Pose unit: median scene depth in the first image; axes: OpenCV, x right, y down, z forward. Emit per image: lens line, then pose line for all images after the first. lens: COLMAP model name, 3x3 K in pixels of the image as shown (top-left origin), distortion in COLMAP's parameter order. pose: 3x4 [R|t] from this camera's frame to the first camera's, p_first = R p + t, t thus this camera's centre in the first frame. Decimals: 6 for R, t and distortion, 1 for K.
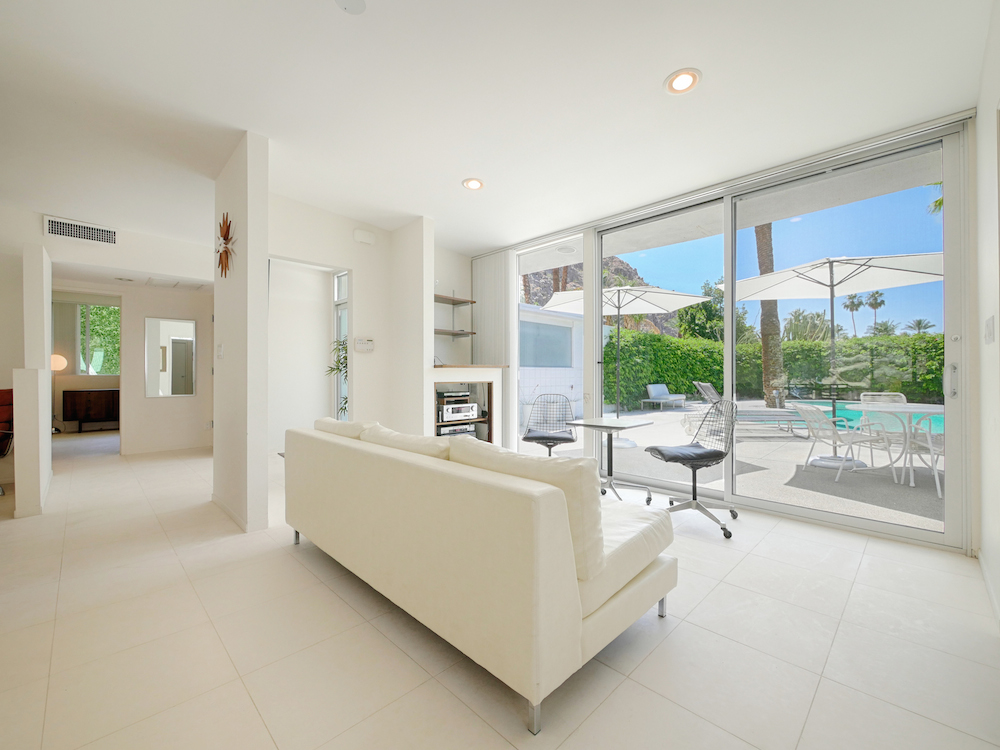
lens RADIAL K [[415.5, 0, 497.6], [0, 415.5, 370.7], [0, 0, 1]] dist [-0.003907, -0.000504]
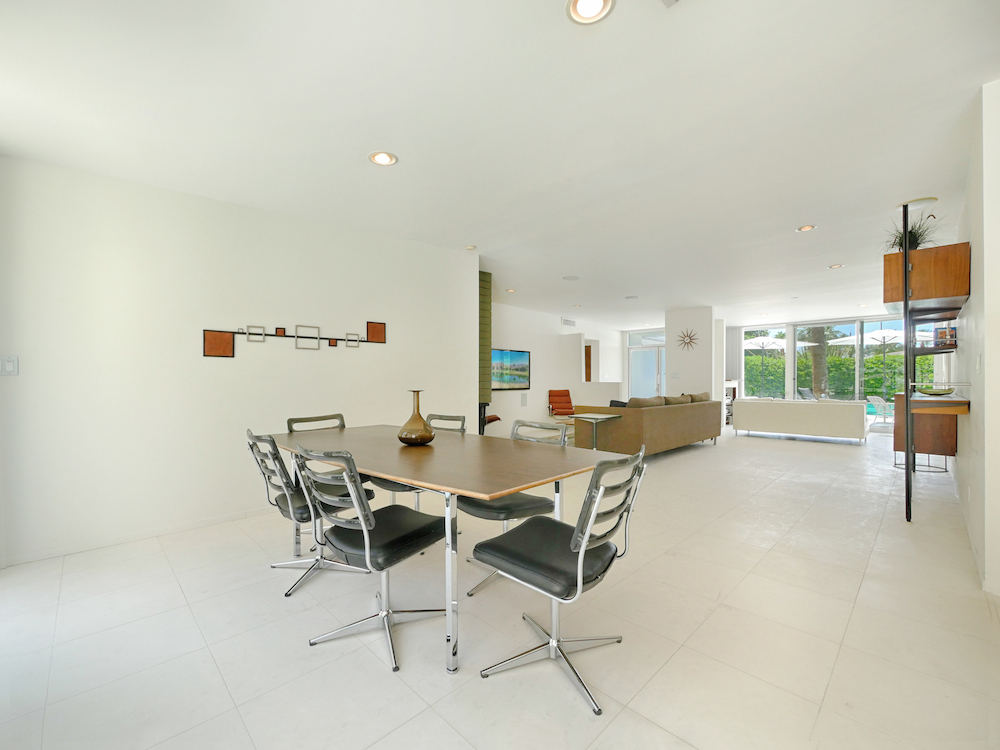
lens RADIAL K [[424.0, 0, 502.3], [0, 424.0, 377.8], [0, 0, 1]] dist [0.002103, 0.000216]
pose [[0.999900, -0.000914, 0.014139, -0.389858], [0.000930, 0.999999, -0.001123, -0.006404], [-0.014138, 0.001136, 0.999899, -0.380723]]
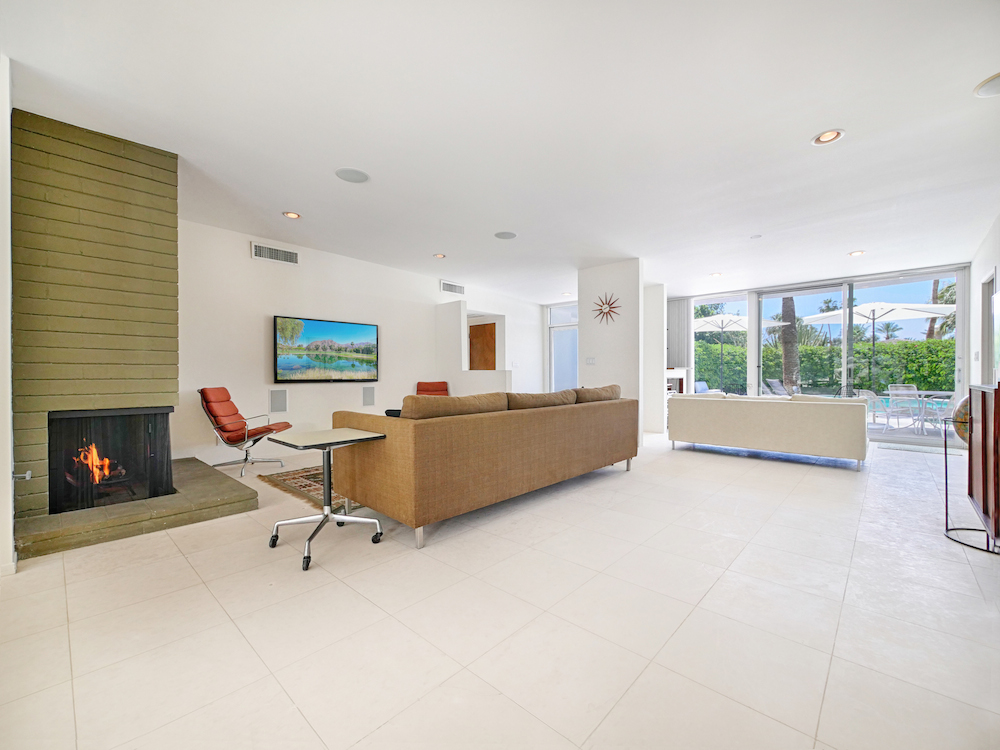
lens RADIAL K [[415.5, 0, 497.6], [0, 415.5, 370.7], [0, 0, 1]] dist [-0.003907, -0.000504]
pose [[0.999061, 0.000653, 0.043315, -0.247616], [-0.000699, 0.999999, 0.001051, -0.000776], [-0.043315, -0.001080, 0.999061, -0.190373]]
